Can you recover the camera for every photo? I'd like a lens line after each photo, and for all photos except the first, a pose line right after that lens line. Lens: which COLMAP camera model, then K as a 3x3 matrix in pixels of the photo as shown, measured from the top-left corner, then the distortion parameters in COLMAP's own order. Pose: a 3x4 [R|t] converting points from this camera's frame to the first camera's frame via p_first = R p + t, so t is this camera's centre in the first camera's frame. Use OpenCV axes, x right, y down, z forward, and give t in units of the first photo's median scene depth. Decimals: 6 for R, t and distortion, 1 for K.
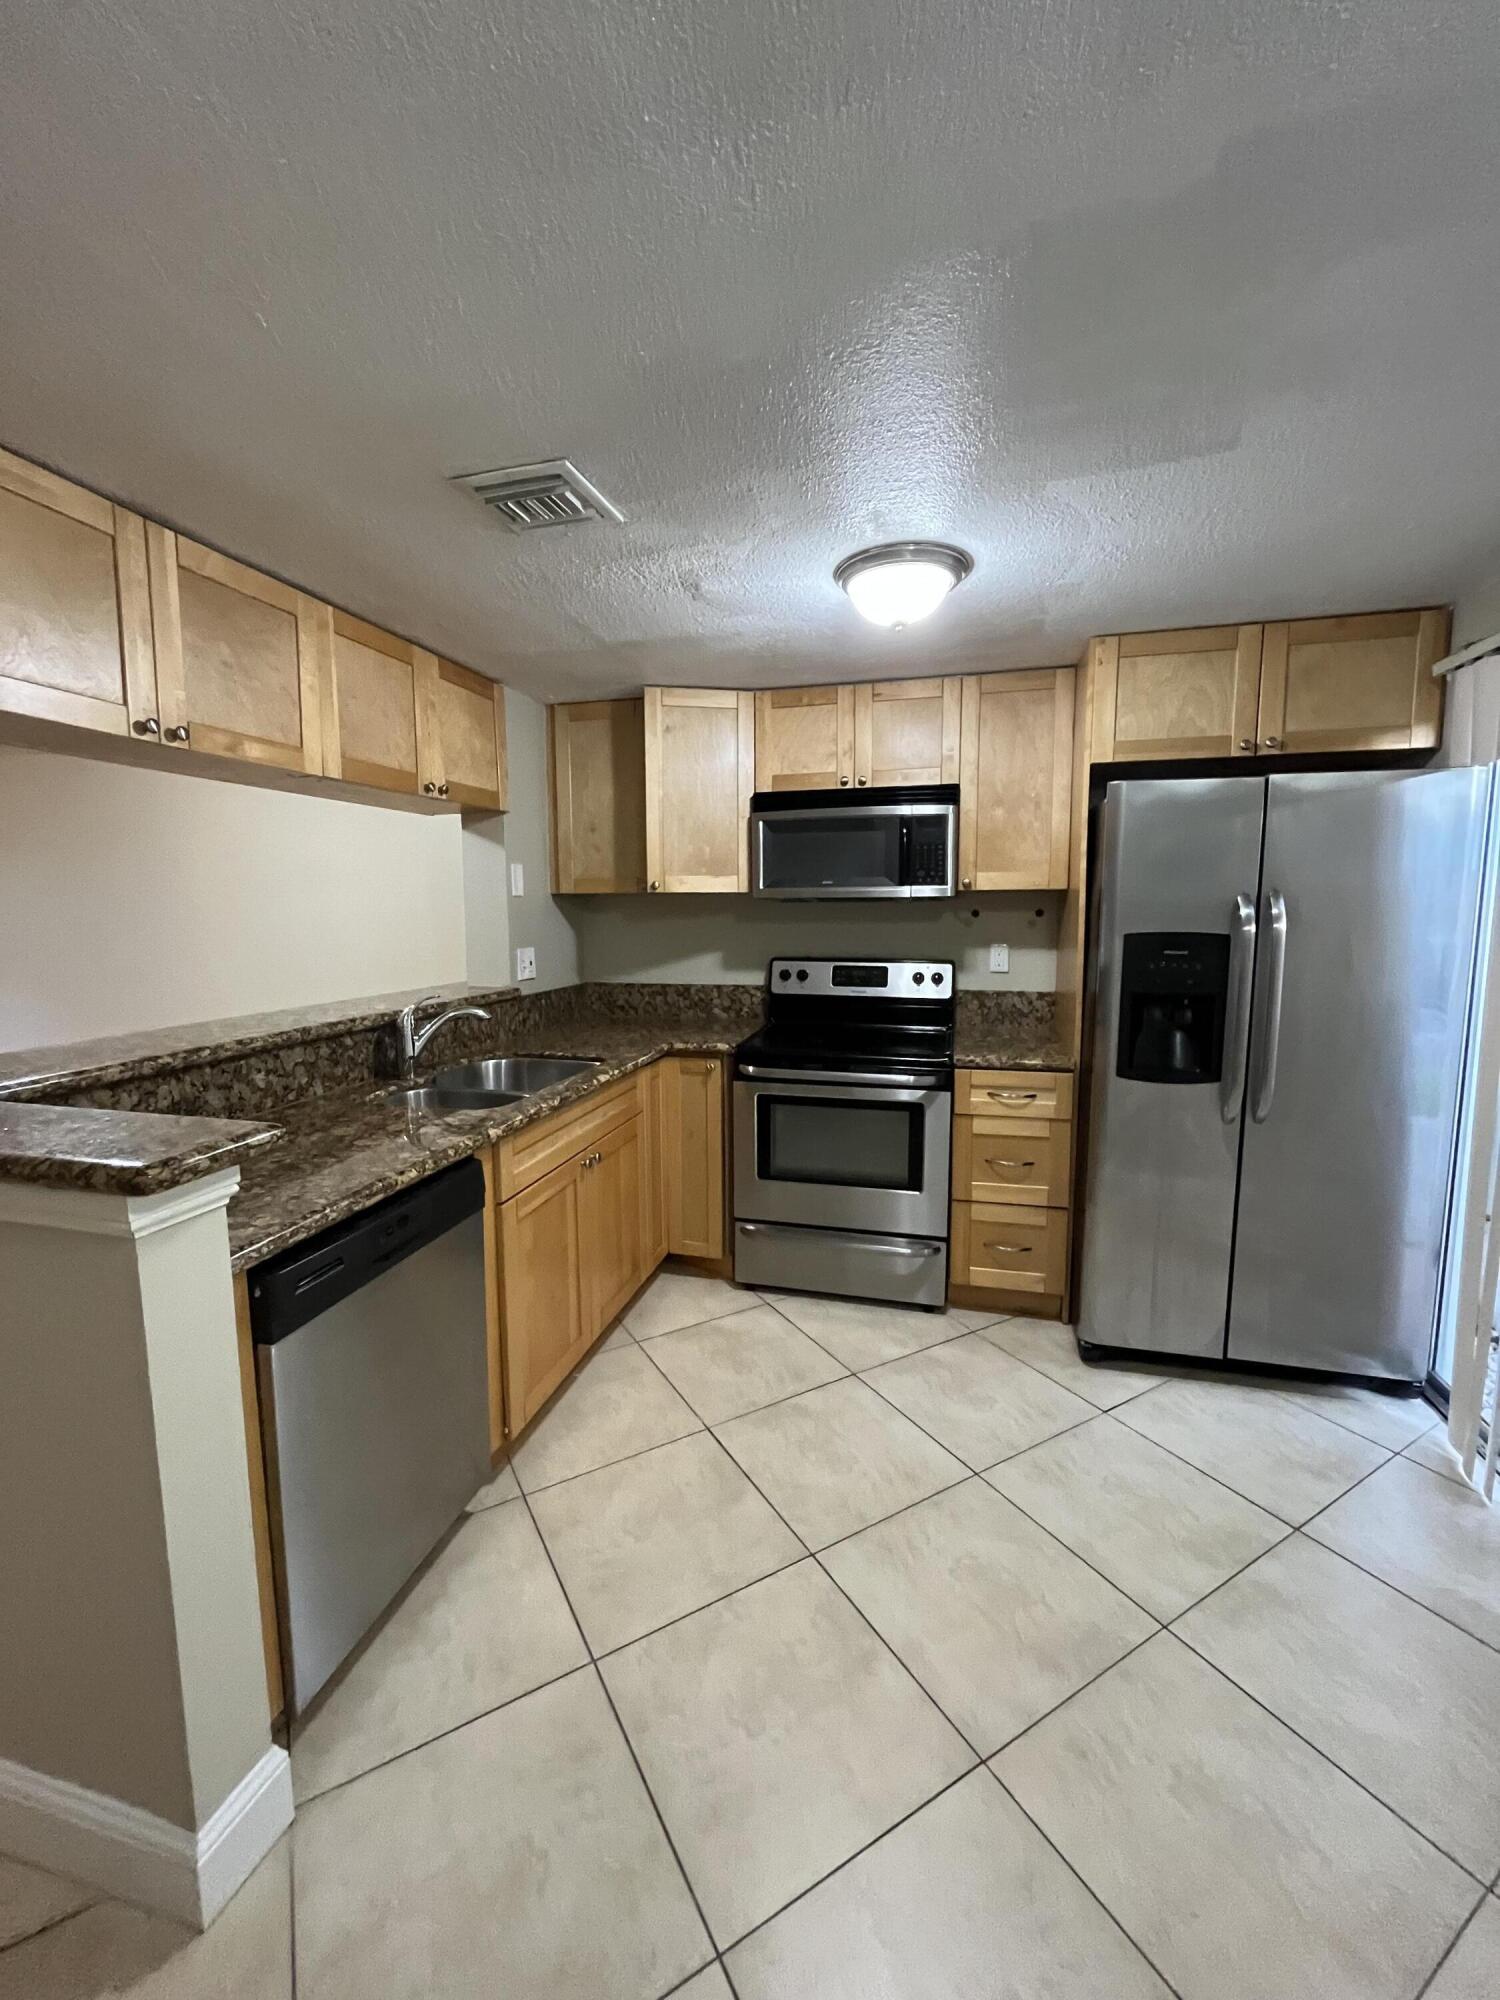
lens RADIAL K [[807.3, 0, 748.9], [0, 807.3, 997.9], [0, 0, 1]] dist [-0.001582, -0.000290]
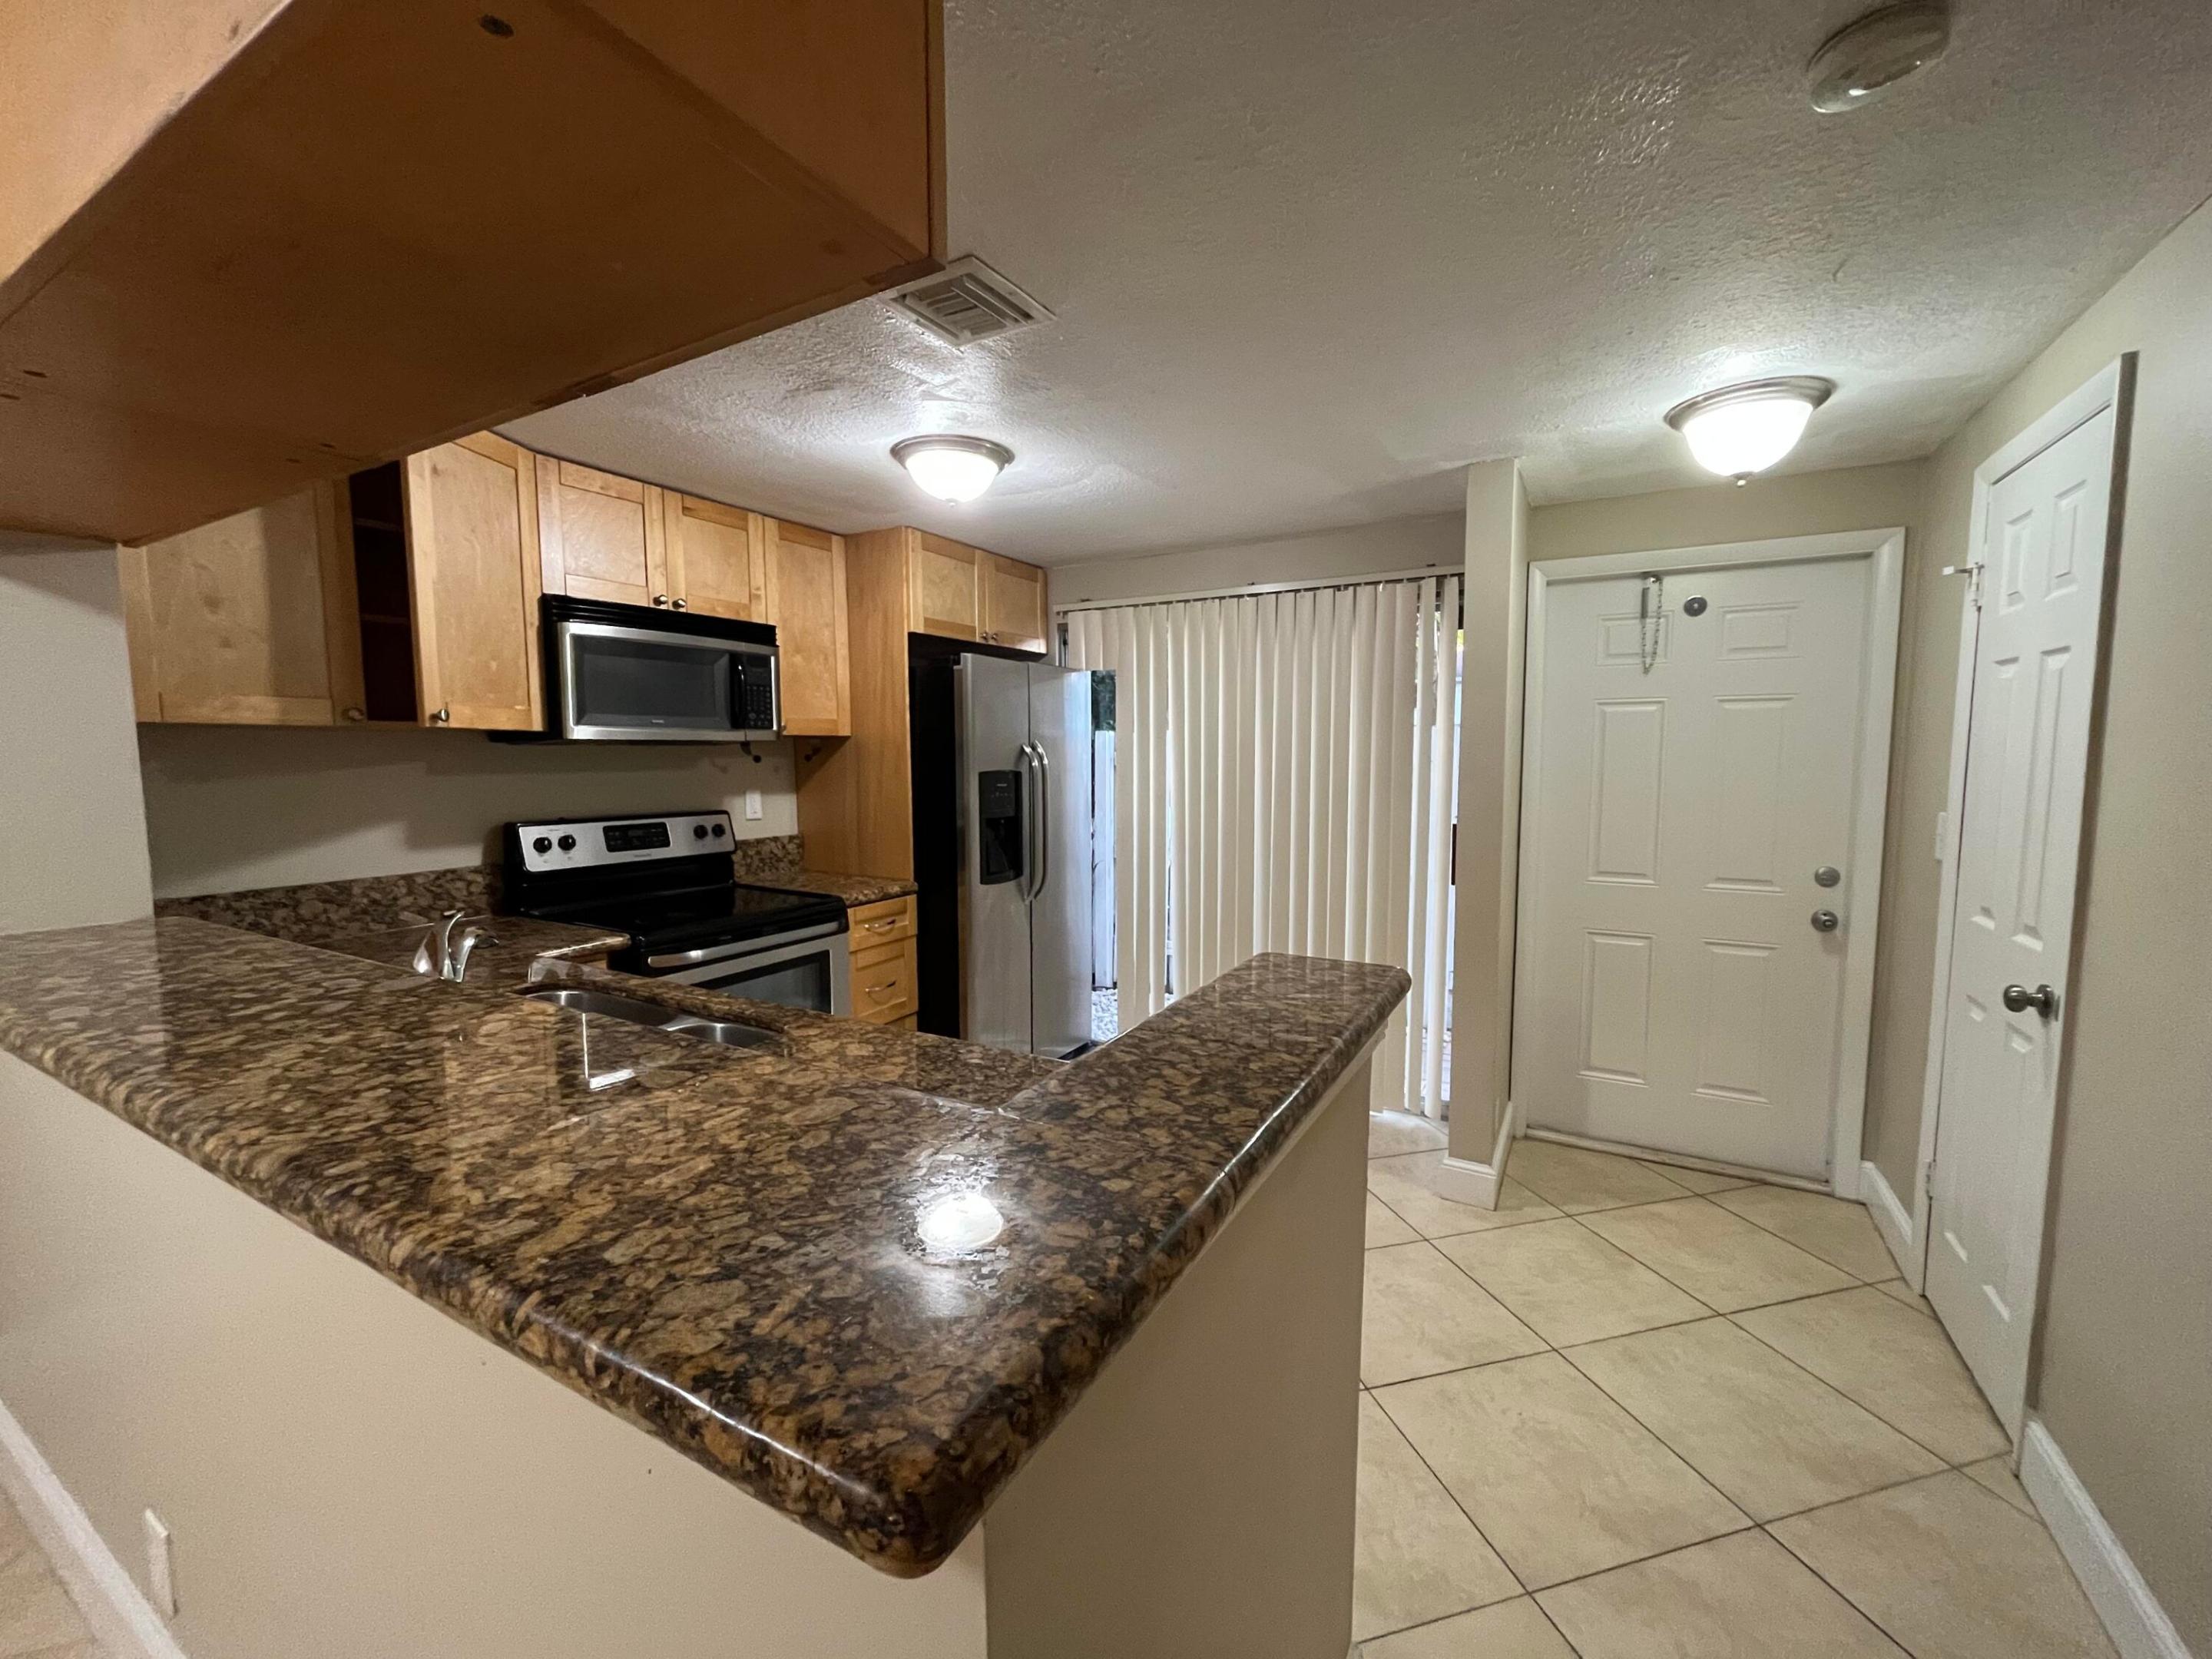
lens RADIAL K [[892.8, 0, 1104.0], [0, 892.8, 830.1], [0, 0, 1]] dist [-0.001582, -0.000290]
pose [[0.261299, -0.080810, 0.961869, -0.723413], [0.110813, 0.992412, 0.053273, -0.034844], [-0.958876, 0.092668, 0.268271, 0.366206]]
